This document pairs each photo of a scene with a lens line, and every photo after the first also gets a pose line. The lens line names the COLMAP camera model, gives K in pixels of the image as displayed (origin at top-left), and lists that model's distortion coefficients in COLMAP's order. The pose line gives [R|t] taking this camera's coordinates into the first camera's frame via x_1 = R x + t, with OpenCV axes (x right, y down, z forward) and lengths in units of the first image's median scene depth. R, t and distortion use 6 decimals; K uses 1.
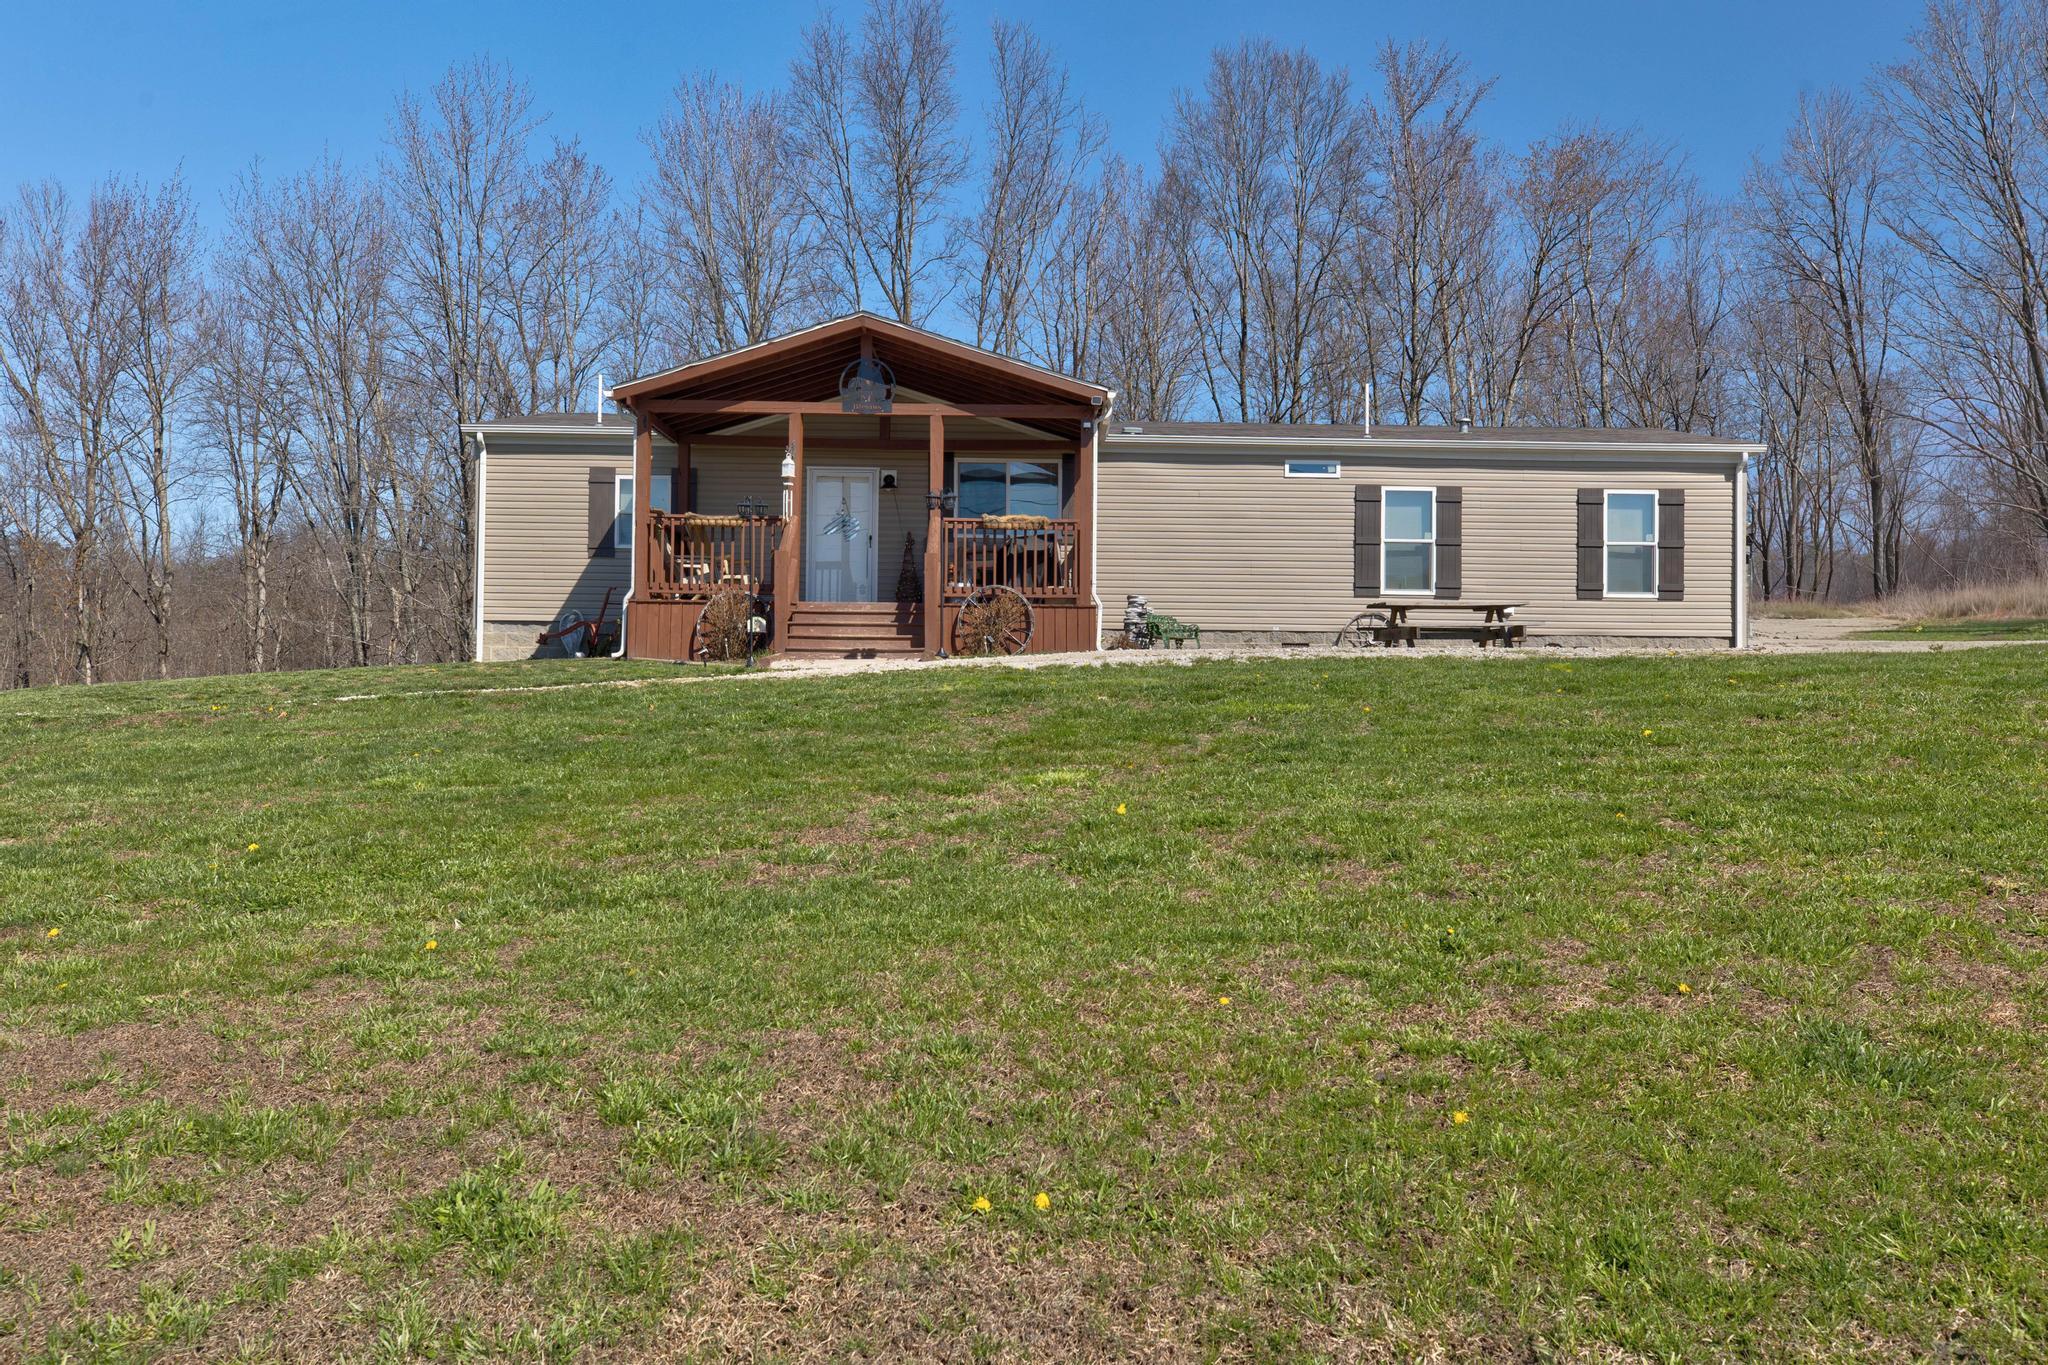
lens RADIAL K [[1642.7, 0, 1024.0], [0, 1642.7, 682.5], [0, 0, 1]] dist [-0.002699, -0.000226]
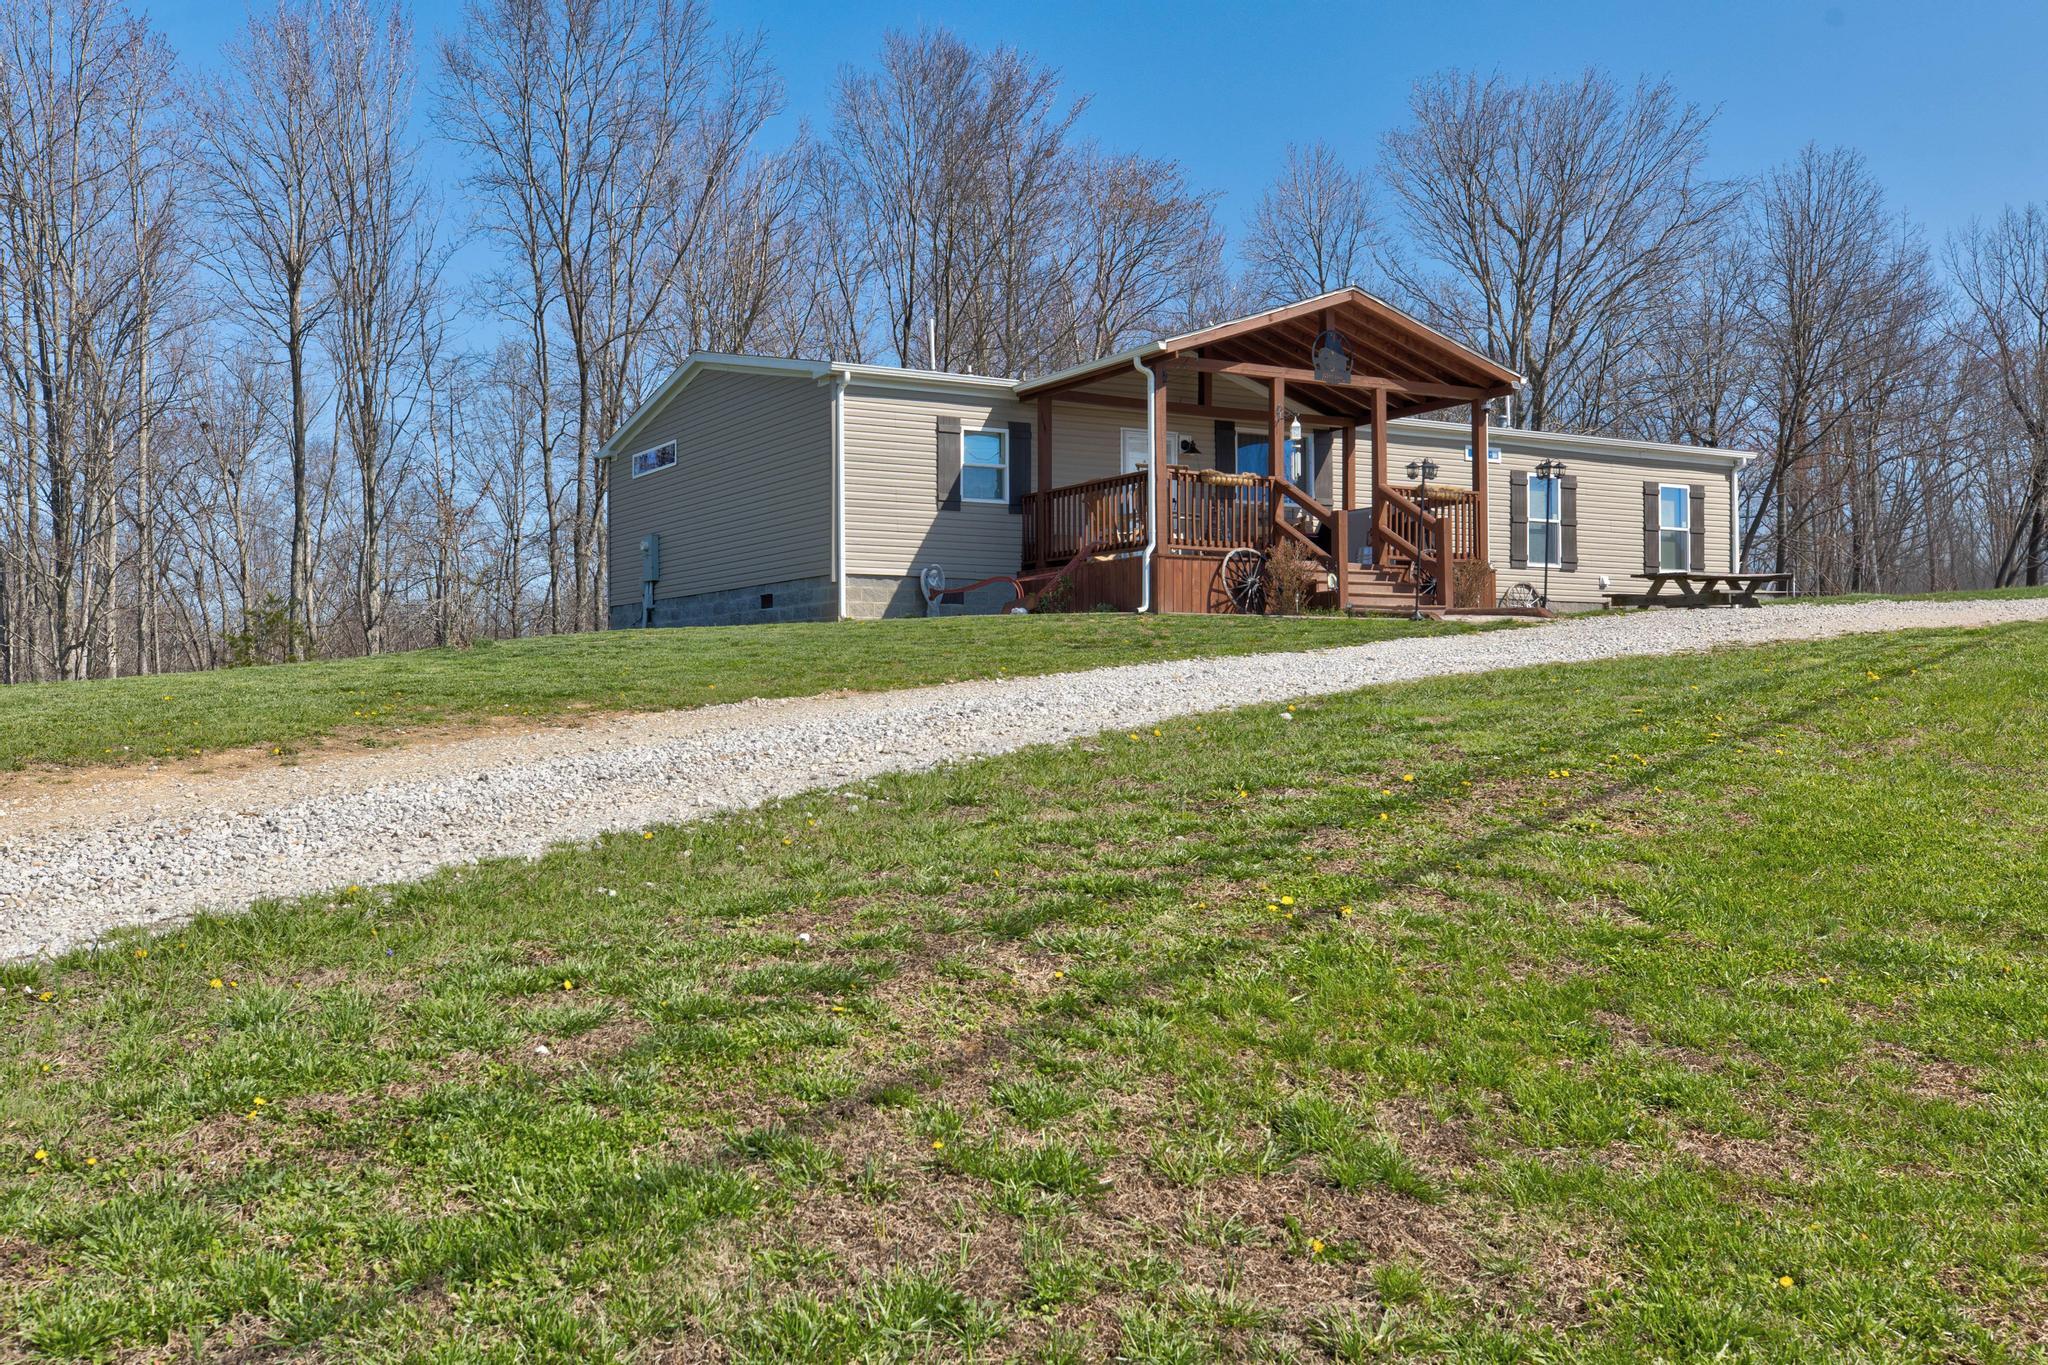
lens RADIAL K [[1642.7, 0, 1024.0], [0, 1642.7, 682.5], [0, 0, 1]] dist [-0.002699, -0.000226]
pose [[0.905145, -0.009723, 0.424992, -0.594393], [0.004573, 0.999903, 0.013136, 0.011220], [-0.425079, -0.009946, 0.905102, 0.106214]]
